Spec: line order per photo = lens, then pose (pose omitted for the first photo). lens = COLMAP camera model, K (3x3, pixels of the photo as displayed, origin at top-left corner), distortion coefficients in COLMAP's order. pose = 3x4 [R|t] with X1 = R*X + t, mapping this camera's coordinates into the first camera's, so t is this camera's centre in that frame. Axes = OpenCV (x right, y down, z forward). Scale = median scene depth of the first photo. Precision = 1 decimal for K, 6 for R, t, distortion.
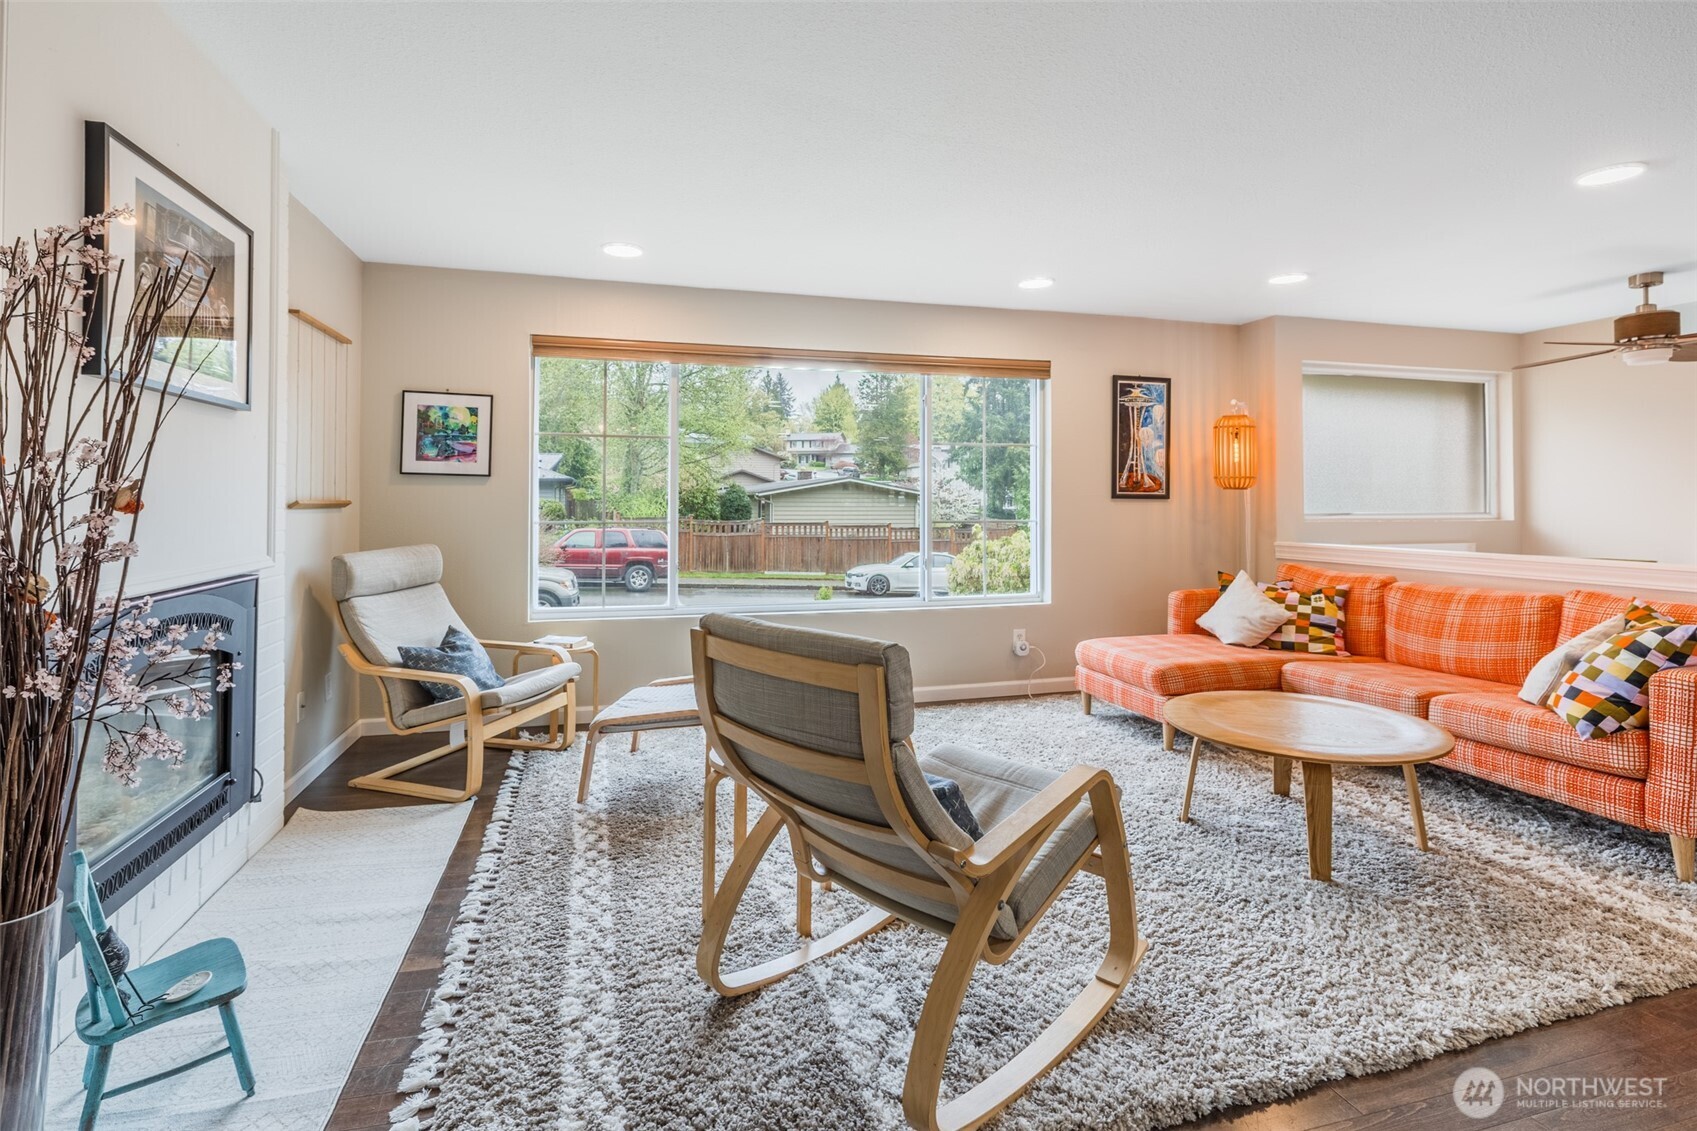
lens RADIAL K [[818.7, 0, 876.2], [0, 818.7, 491.6], [0, 0, 1]] dist [-0.007859, 0.002235]
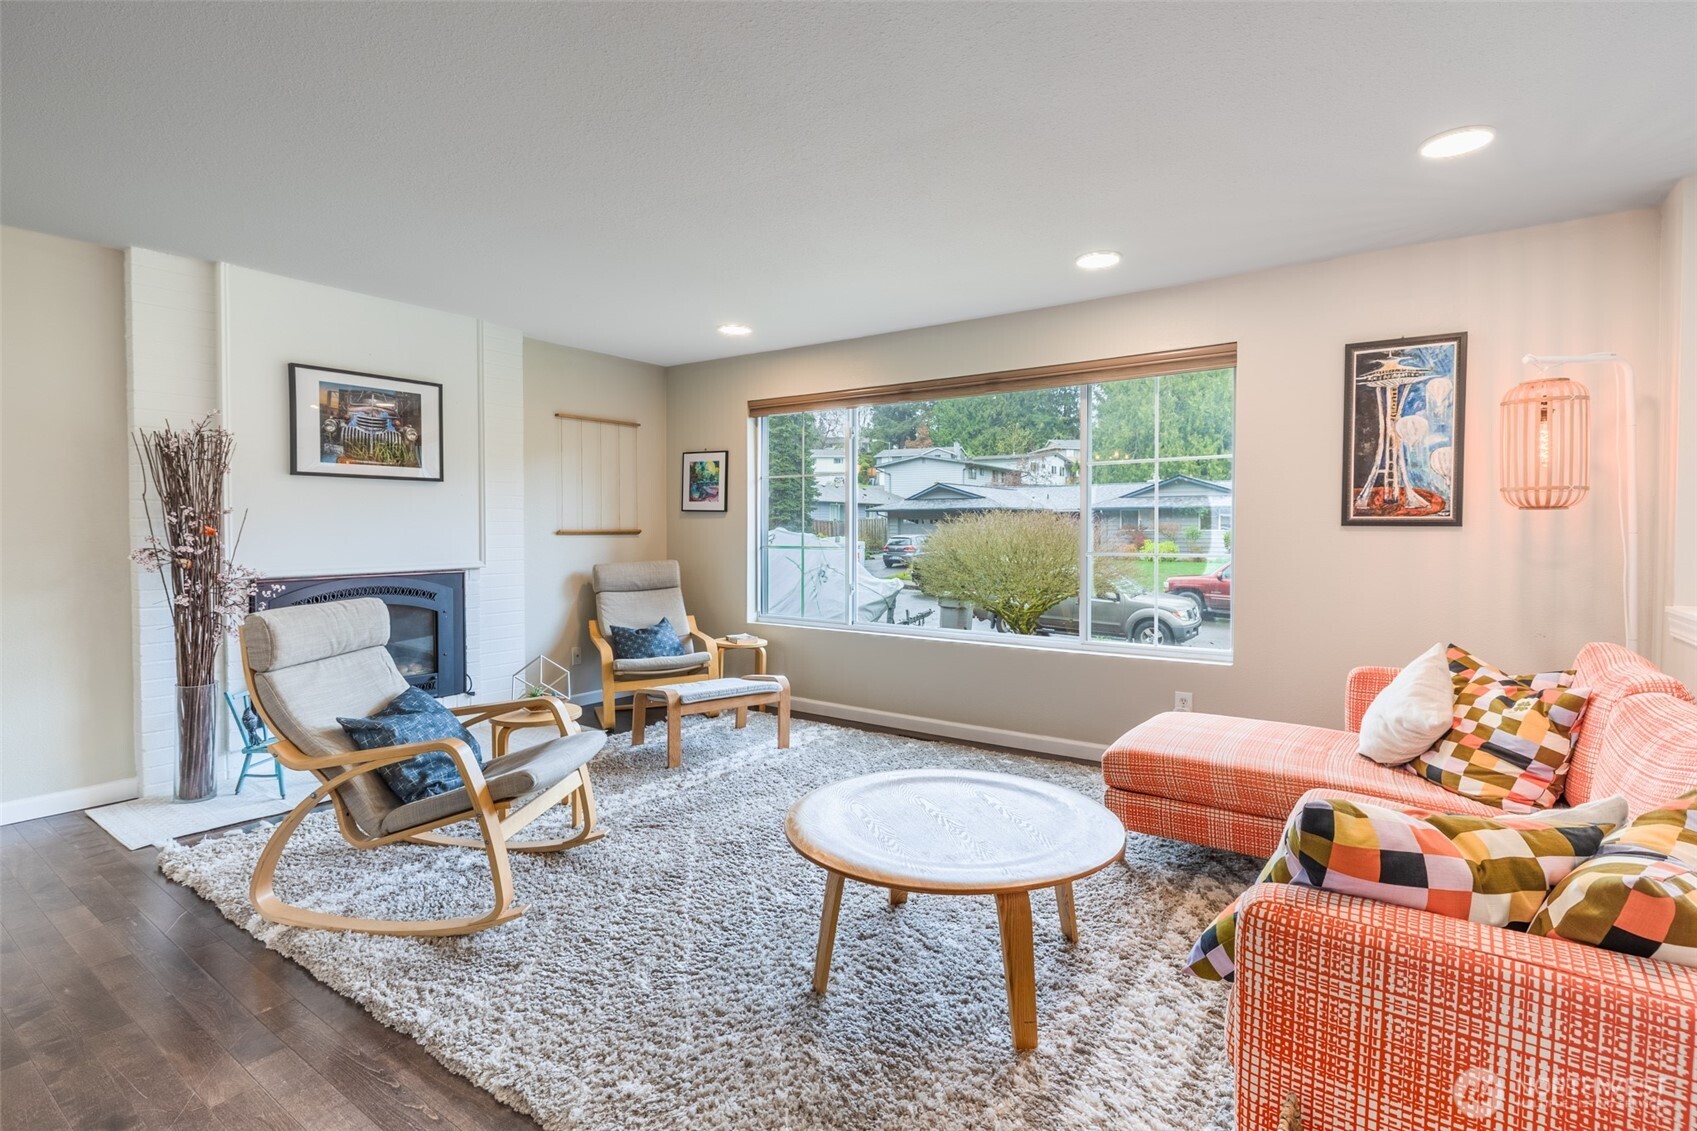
lens RADIAL K [[818.7, 0, 824.5], [0, 818.7, 546.2], [0, 0, 1]] dist [-0.007859, 0.002235]
pose [[0.622241, 0.014898, -0.782684, 0.565500], [0.008815, 0.999622, 0.026035, 0.003743], [0.782777, -0.023100, 0.621874, 0.239763]]
